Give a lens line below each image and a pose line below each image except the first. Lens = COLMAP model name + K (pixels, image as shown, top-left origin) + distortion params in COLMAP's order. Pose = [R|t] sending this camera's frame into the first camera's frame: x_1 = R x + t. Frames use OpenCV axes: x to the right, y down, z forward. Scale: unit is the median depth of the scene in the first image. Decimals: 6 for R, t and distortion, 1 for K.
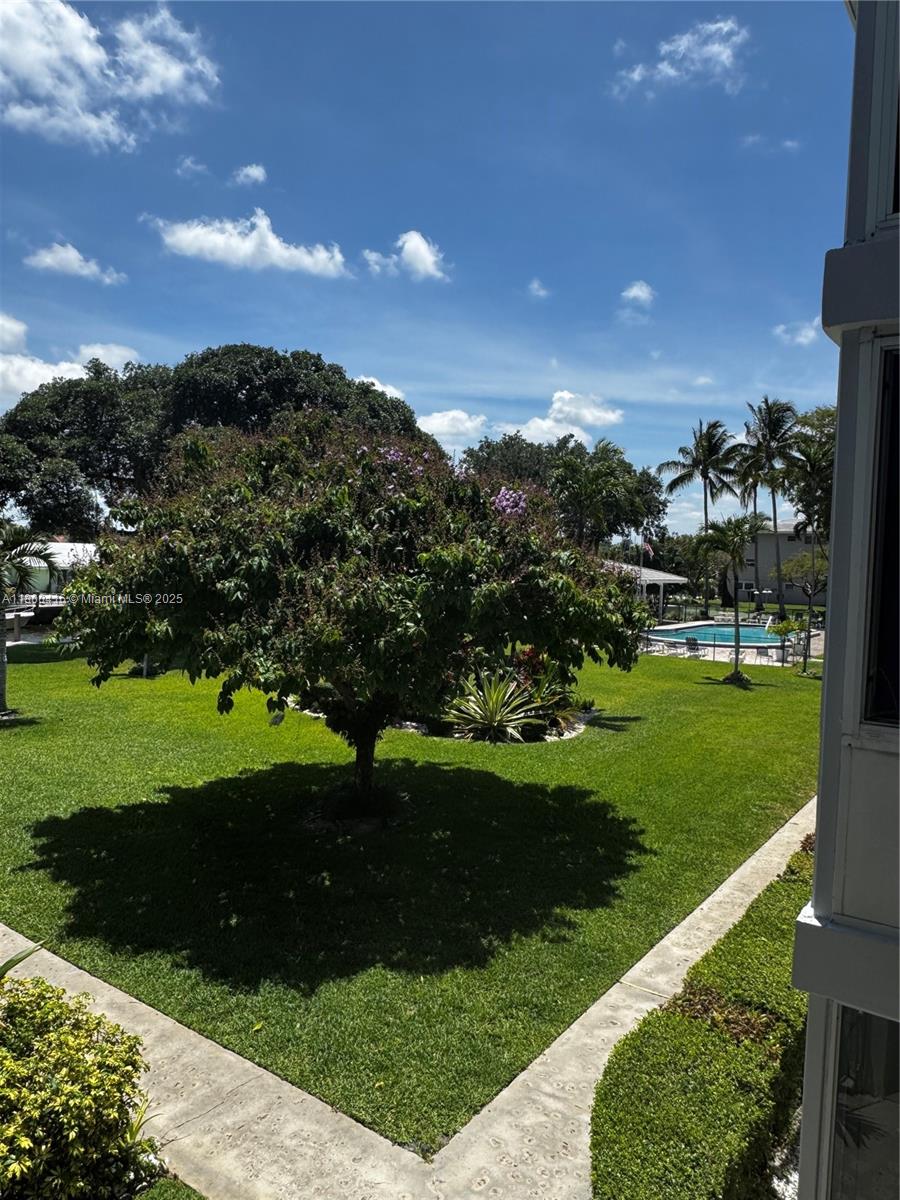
lens RADIAL K [[839.9, 0, 453.3], [0, 839.9, 593.5], [0, 0, 1]] dist [0.020942, 0.007107]
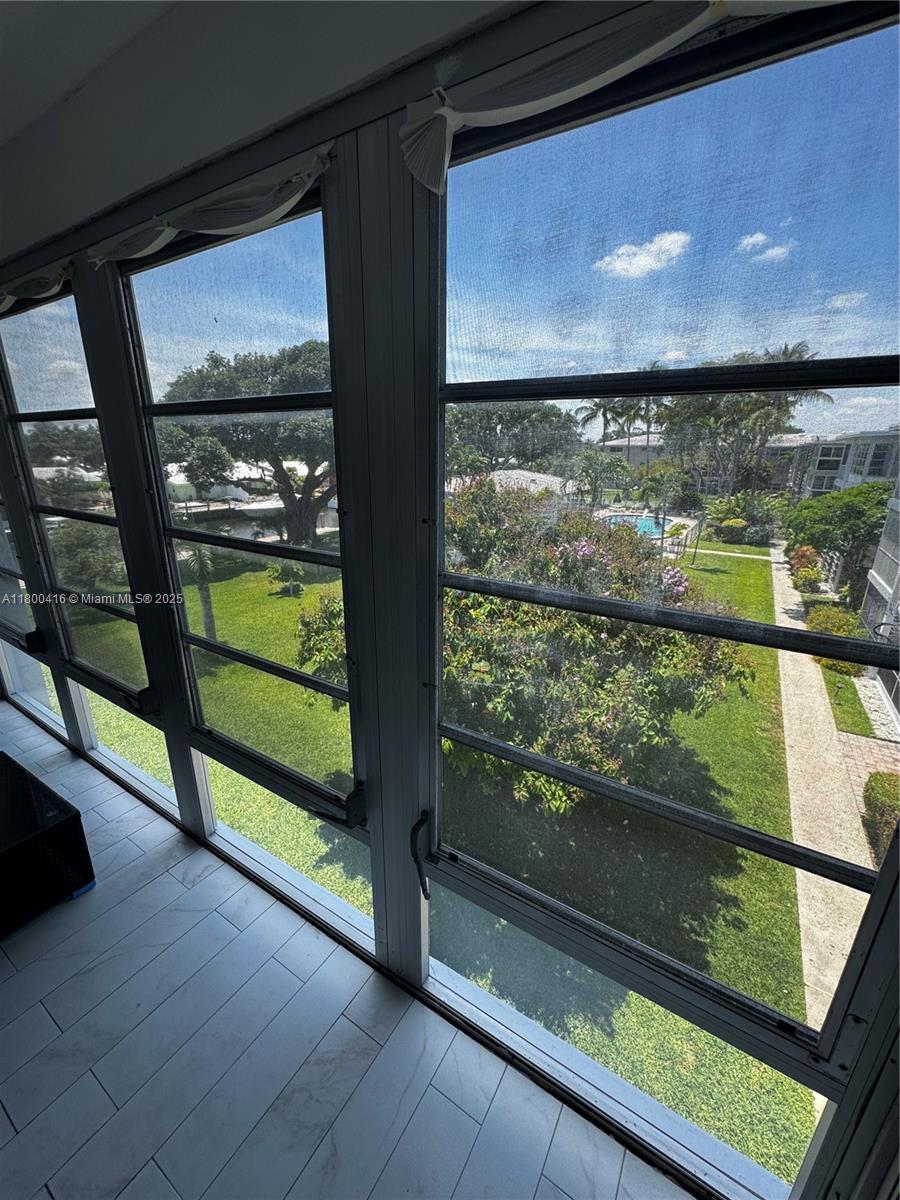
lens RADIAL K [[475.7, 0, 449.0], [0, 475.7, 599.4], [0, 0, 1]] dist [-0.003826, -0.000043]
pose [[0.997616, -0.040216, 0.056077, -0.173590], [0.023754, 0.963099, 0.268099, -0.157652], [-0.064790, -0.266128, 0.961758, 0.195219]]
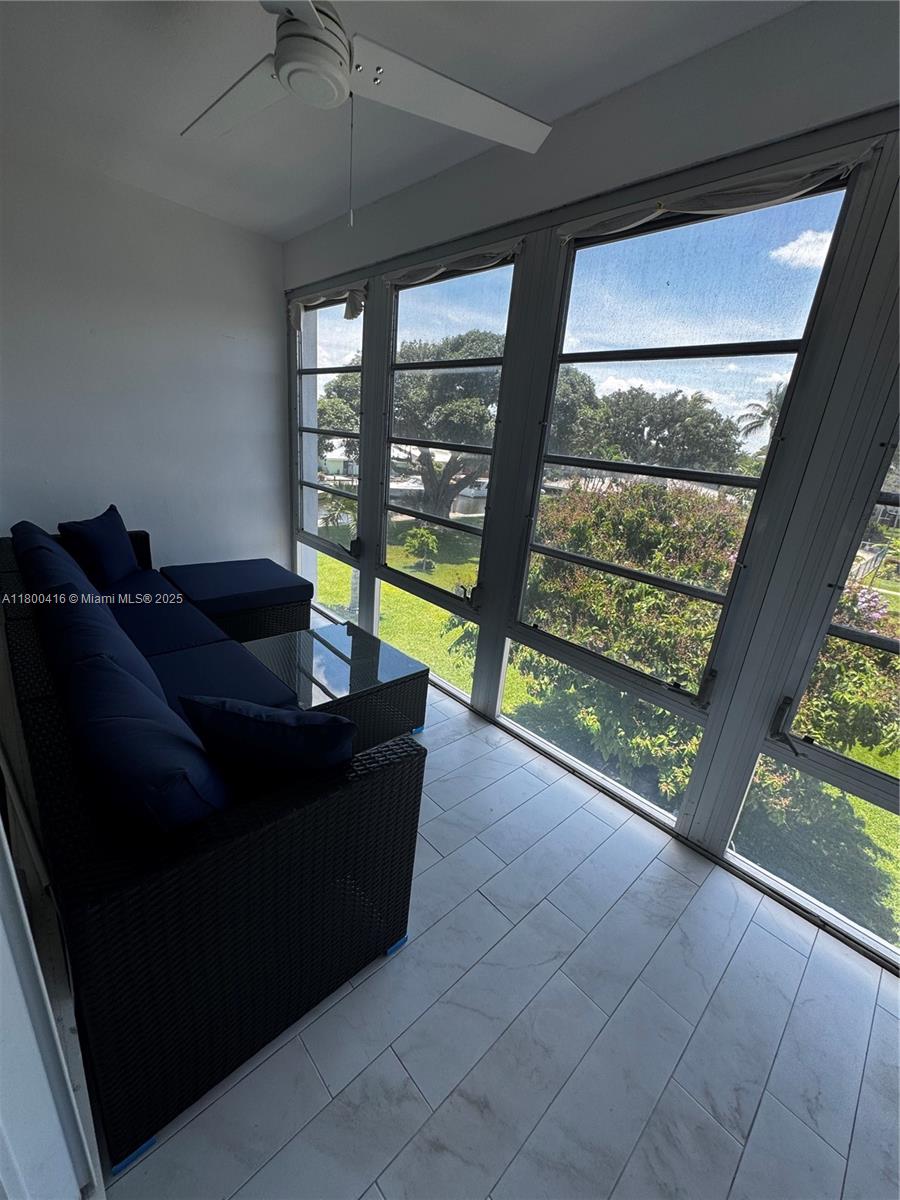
lens RADIAL K [[475.7, 0, 447.8], [0, 475.7, 600.2], [0, 0, 1]] dist [-0.003826, -0.000043]
pose [[0.979550, 0.114646, -0.165343, -0.220766], [-0.064104, 0.956786, 0.283640, -0.145432], [0.190716, -0.267241, 0.944569, 0.168686]]
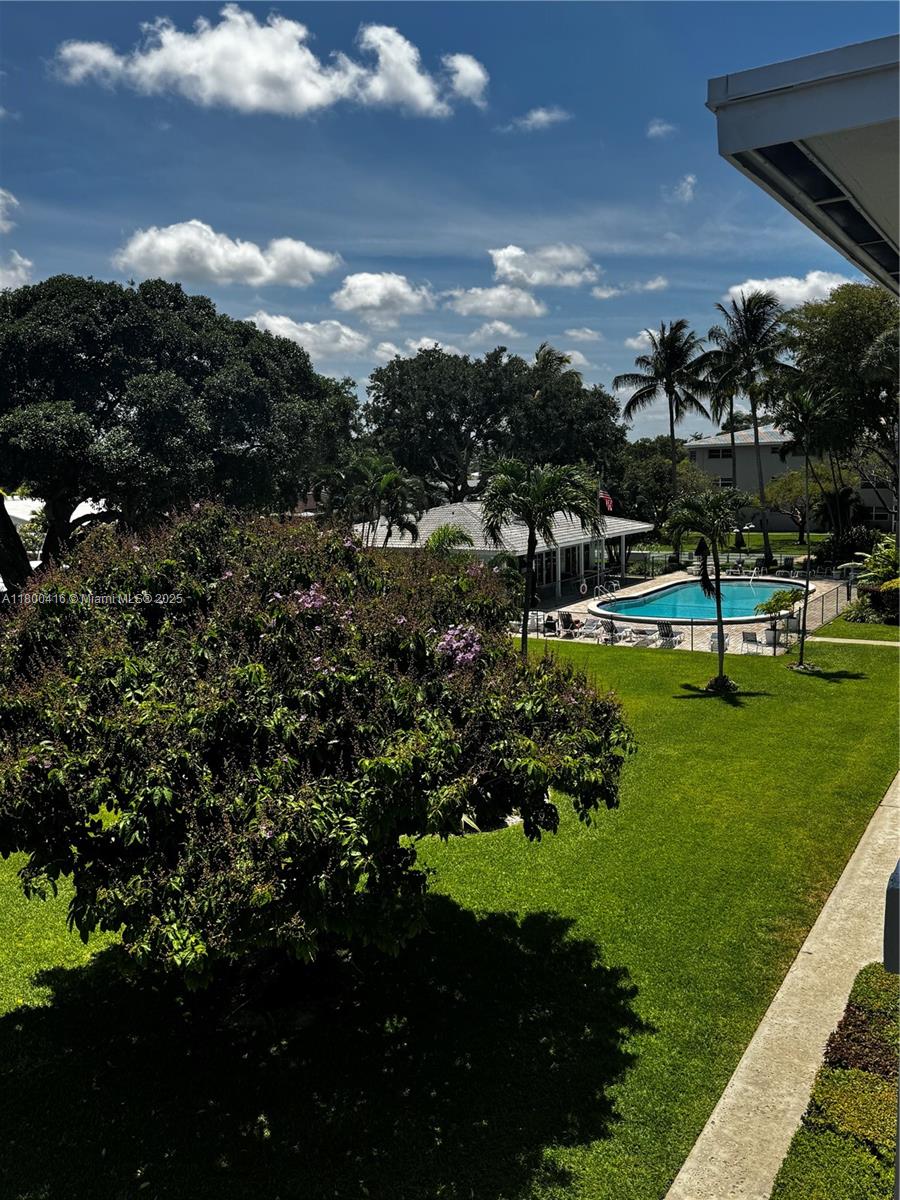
lens RADIAL K [[1035.8, 0, 448.4], [0, 1035.8, 597.2], [0, 0, 1]] dist [0.132367, -0.138542]
pose [[0.995059, -0.062853, 0.076862, -0.011126], [0.055671, 0.994178, 0.092254, -0.141316], [-0.082213, -0.087519, 0.992765, 0.001508]]
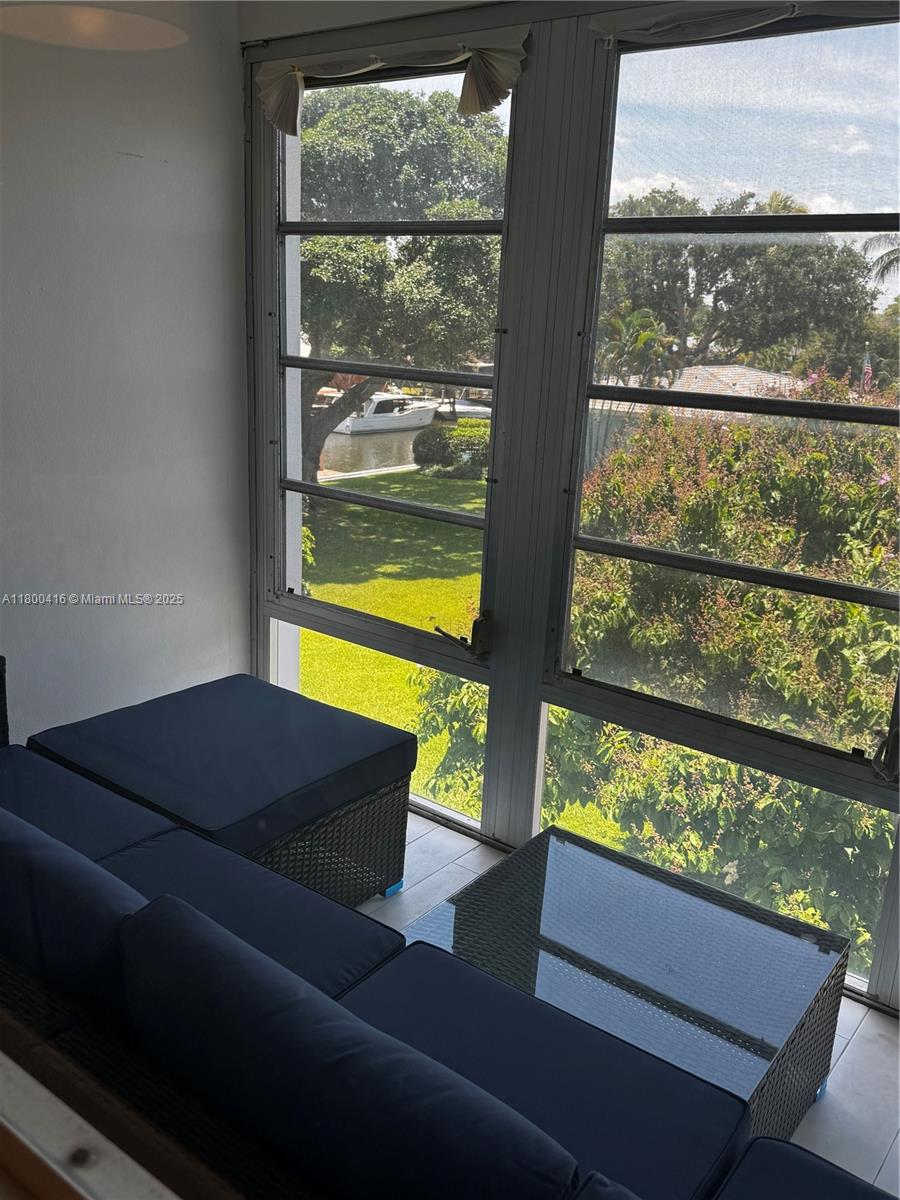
lens RADIAL K [[1014.5, 0, 441.2], [0, 1014.5, 601.6], [0, 0, 1]] dist [0.045923, -0.019023]
pose [[0.999548, 0.020218, -0.022257, -0.287252], [-0.014385, 0.971528, 0.236489, -0.154992], [0.026404, -0.236062, 0.971379, 0.178494]]
